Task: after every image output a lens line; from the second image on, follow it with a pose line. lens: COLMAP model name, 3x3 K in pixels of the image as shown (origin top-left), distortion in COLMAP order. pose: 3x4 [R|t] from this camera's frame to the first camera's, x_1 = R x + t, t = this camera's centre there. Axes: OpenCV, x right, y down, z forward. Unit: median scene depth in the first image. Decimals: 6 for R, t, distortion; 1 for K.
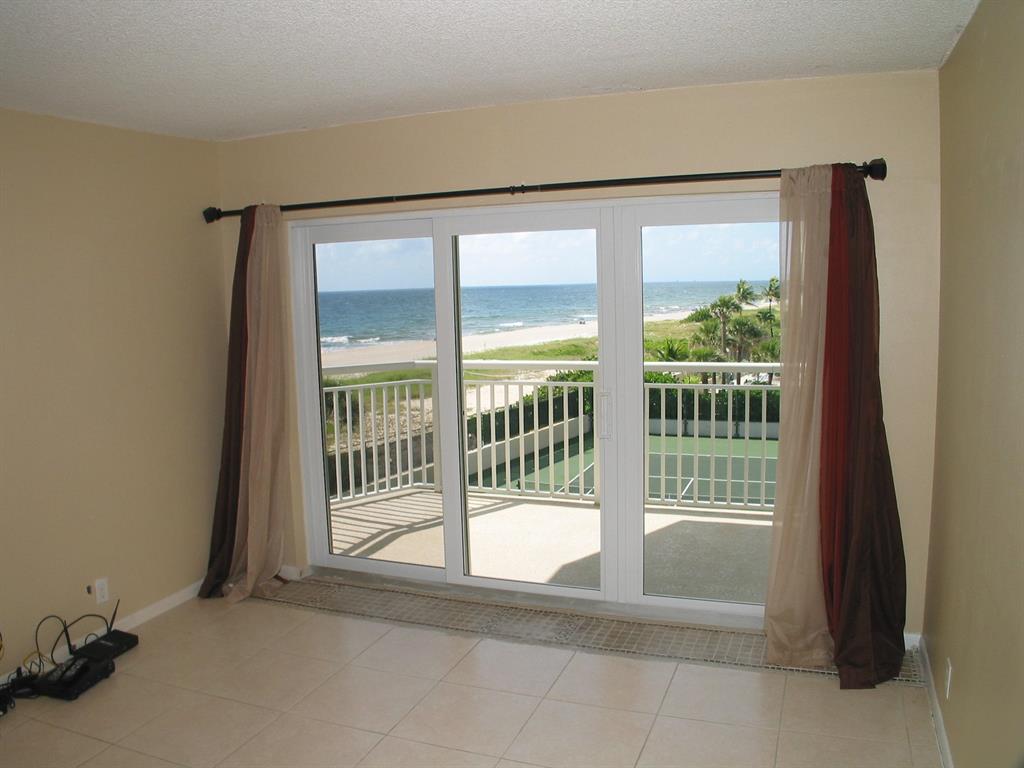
lens RADIAL K [[848.8, 0, 513.4], [0, 848.8, 387.6], [0, 0, 1]] dist [-0.193494, 0.077794]
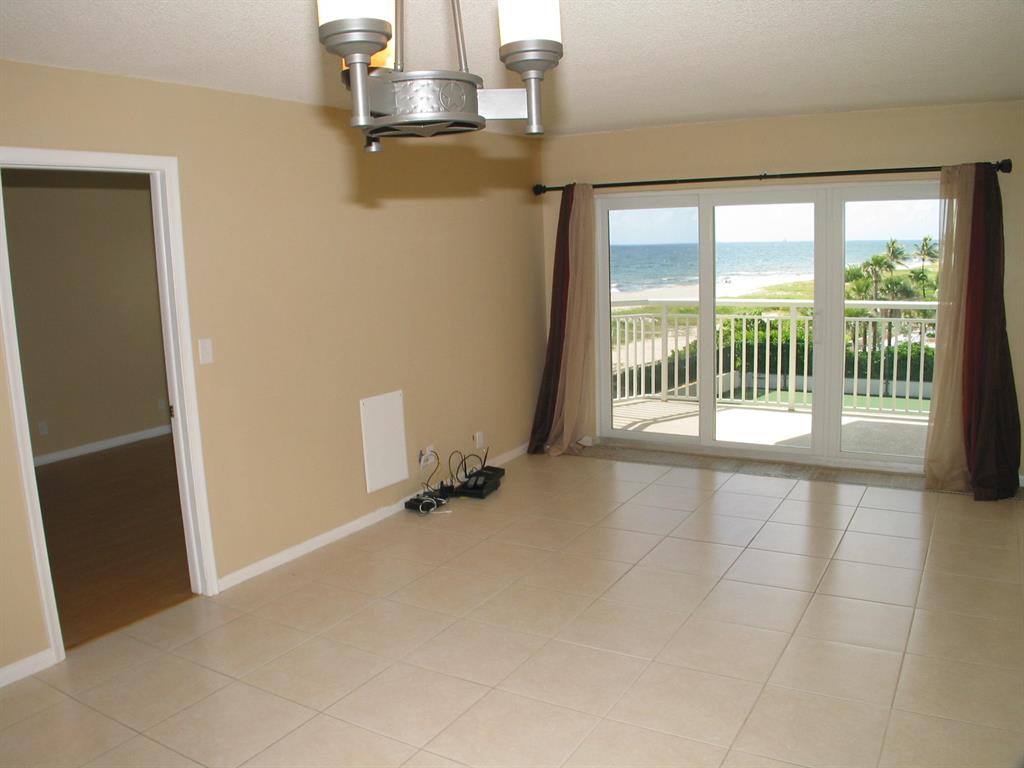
lens RADIAL K [[848.8, 0, 515.3], [0, 848.8, 388.1], [0, 0, 1]] dist [-0.193494, 0.077794]
pose [[0.986500, 0.019136, -0.162639, -0.164815], [-0.011042, 0.998662, 0.050522, 0.065027], [0.163389, -0.048044, 0.985391, -0.487620]]
